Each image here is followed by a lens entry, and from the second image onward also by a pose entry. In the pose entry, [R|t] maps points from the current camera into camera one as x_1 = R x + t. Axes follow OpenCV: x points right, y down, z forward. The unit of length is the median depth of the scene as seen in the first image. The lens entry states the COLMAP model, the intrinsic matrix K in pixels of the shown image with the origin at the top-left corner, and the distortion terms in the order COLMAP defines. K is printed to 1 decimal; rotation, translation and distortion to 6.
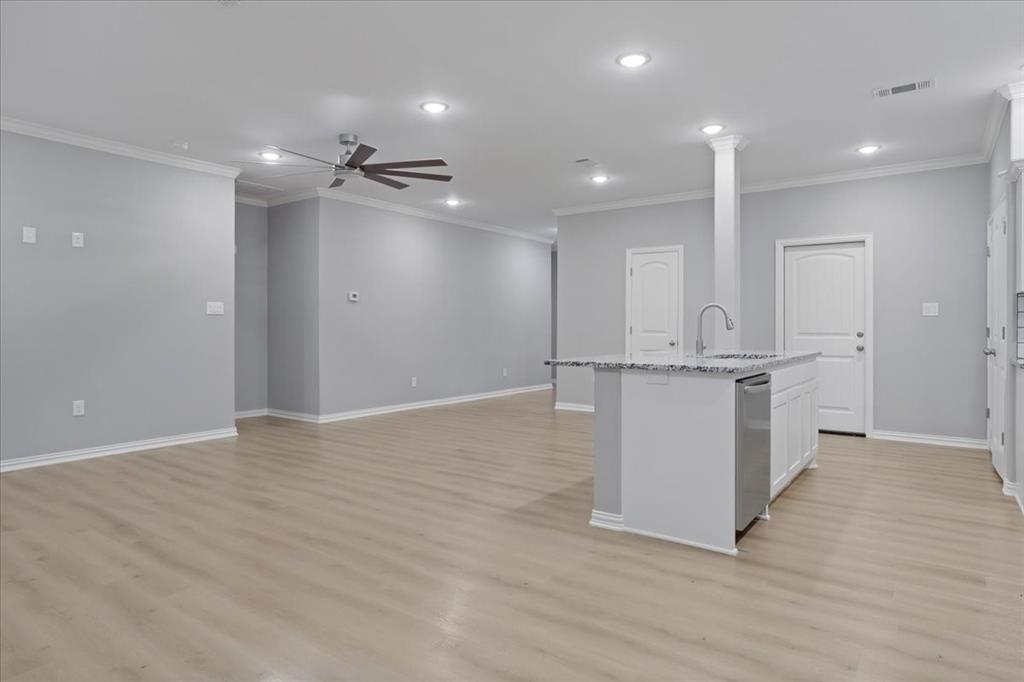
lens RADIAL K [[586.1, 0, 507.7], [0, 586.1, 330.7], [0, 0, 1]] dist [-0.032303, 0.033627]
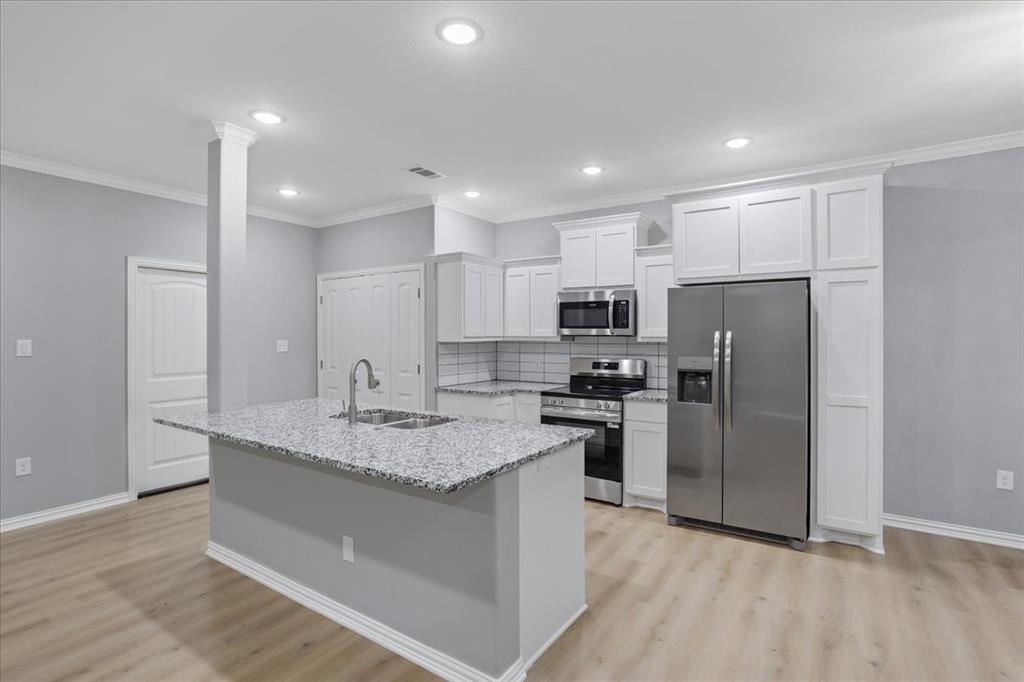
lens RADIAL K [[503.5, 0, 525.6], [0, 503.5, 336.5], [0, 0, 1]] dist [-0.003352, 0.000299]
pose [[-0.064246, -0.004744, 0.997923, -0.304798], [0.007221, 0.999960, 0.005219, -0.066030], [-0.997908, 0.007541, -0.064209, 0.694115]]
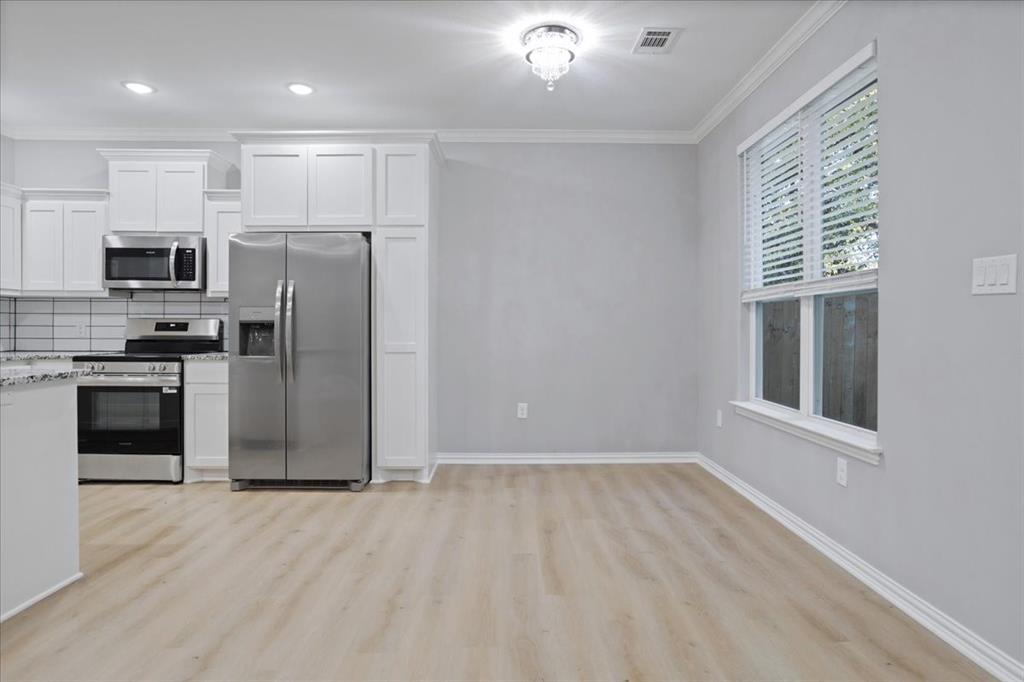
lens RADIAL K [[586.1, 0, 507.7], [0, 586.1, 330.7], [0, 0, 1]] dist [-0.032303, 0.033627]
pose [[-0.589075, -0.008178, 0.808037, -0.443231], [0.001215, 0.999939, 0.011006, -0.004991], [-0.808078, 0.007465, -0.589029, 0.592695]]
